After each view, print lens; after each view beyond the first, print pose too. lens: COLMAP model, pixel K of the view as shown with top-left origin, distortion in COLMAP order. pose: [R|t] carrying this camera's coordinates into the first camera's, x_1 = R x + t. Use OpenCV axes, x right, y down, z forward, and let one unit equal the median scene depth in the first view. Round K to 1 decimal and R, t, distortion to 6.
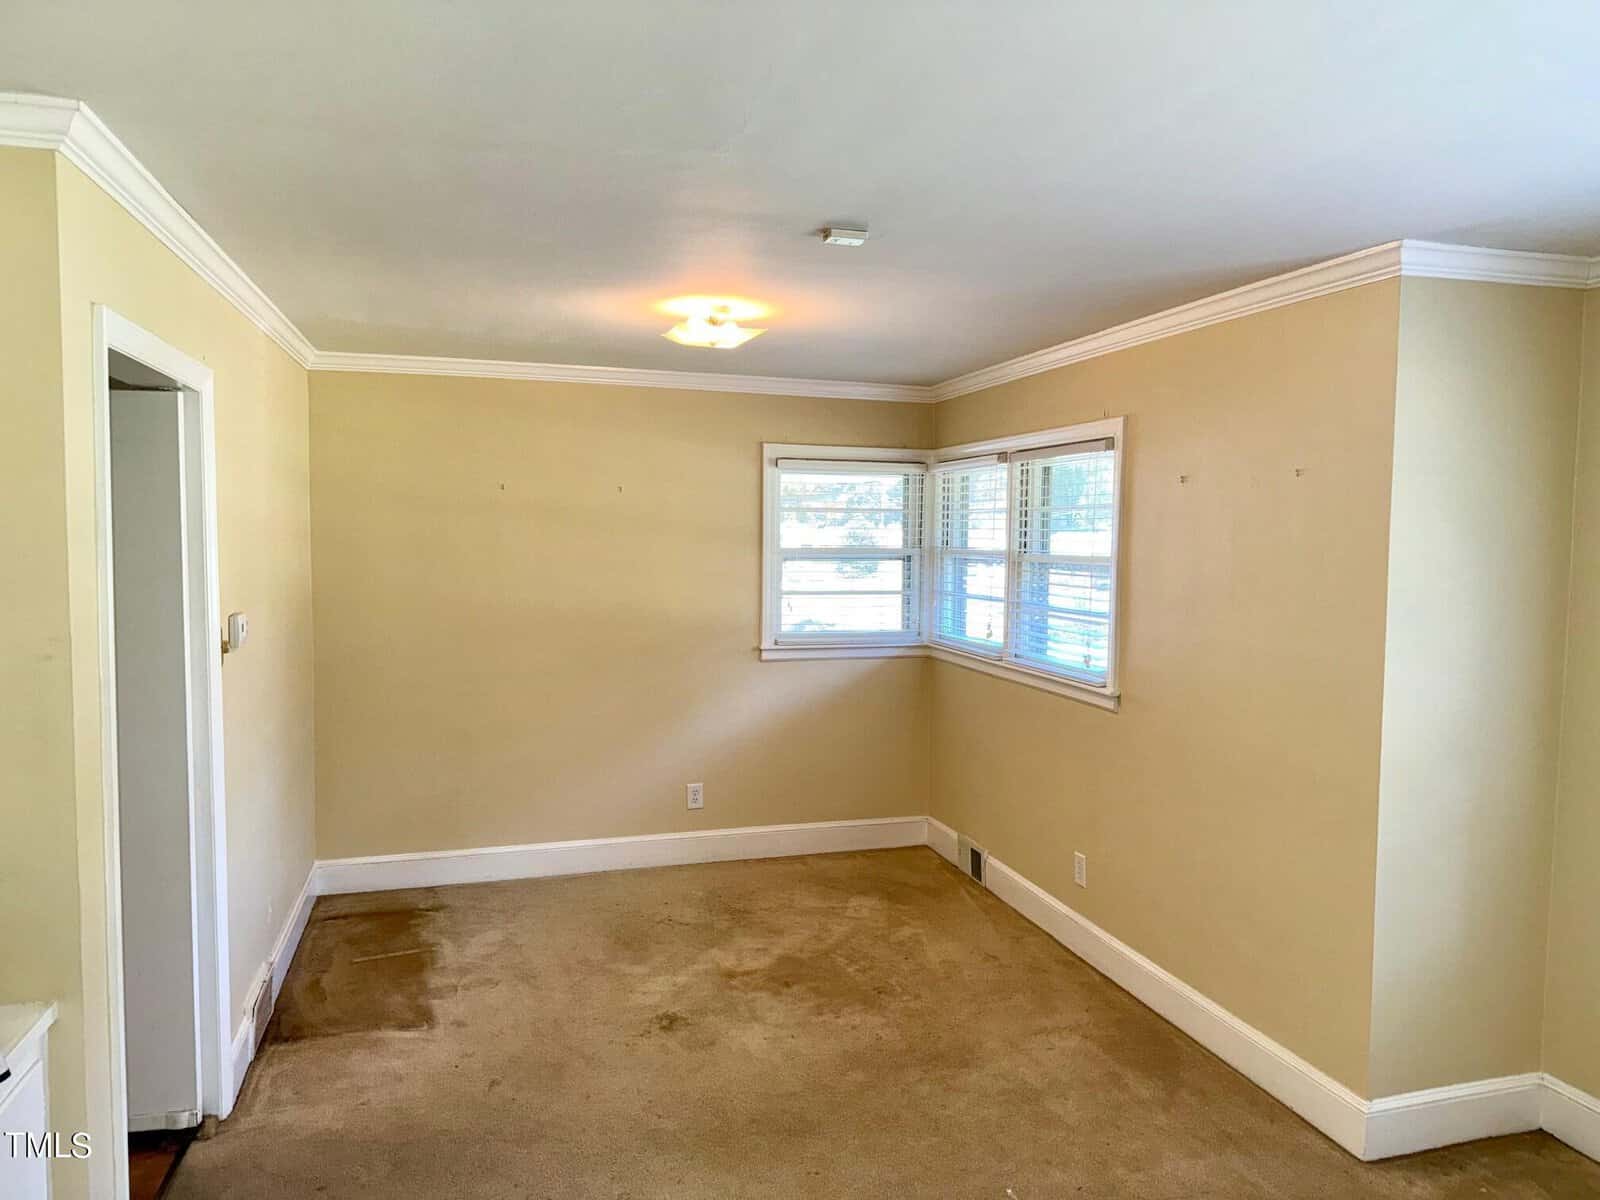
lens RADIAL K [[1111.7, 0, 803.4], [0, 1111.7, 580.7], [0, 0, 1]] dist [0.094643, -0.114556]
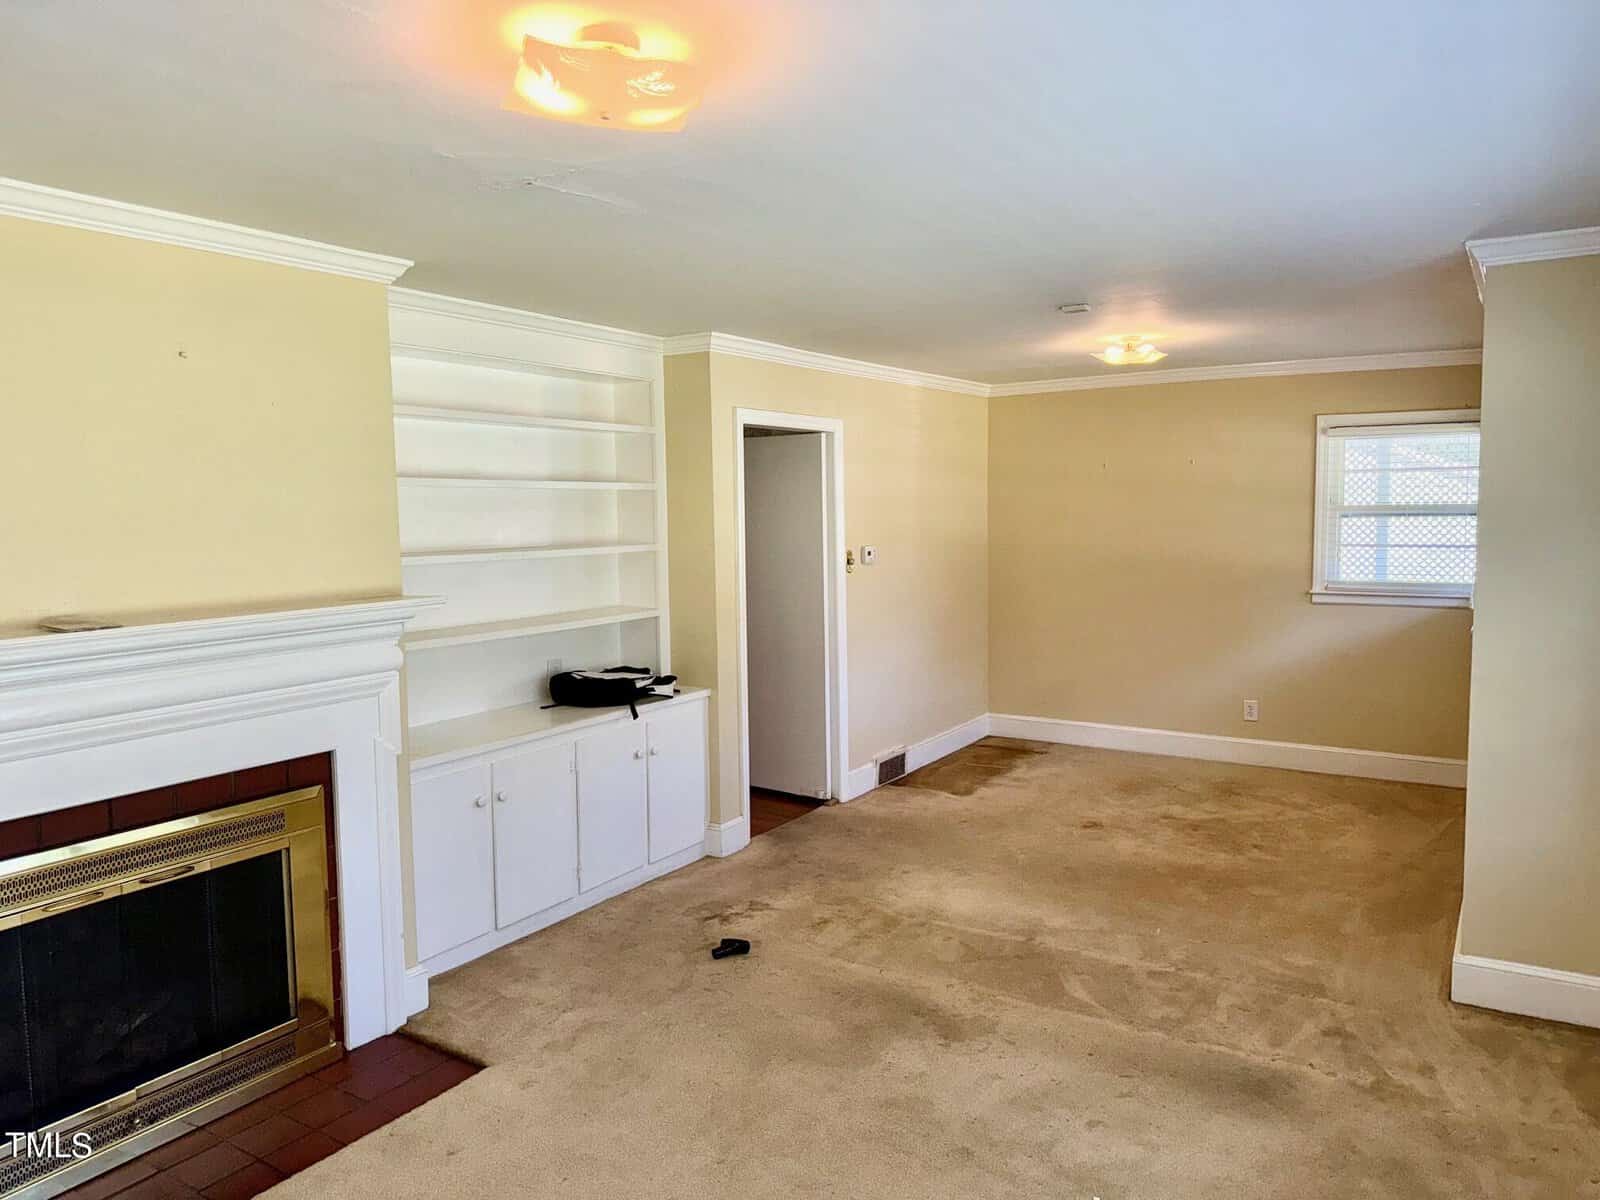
lens RADIAL K [[1111.7, 0, 803.4], [0, 1111.7, 580.7], [0, 0, 1]] dist [0.094643, -0.114556]
pose [[0.646832, 0.032580, -0.761936, 0.624068], [-0.013228, 0.999416, 0.031505, 0.022153], [0.762518, -0.010299, 0.646885, -0.203985]]
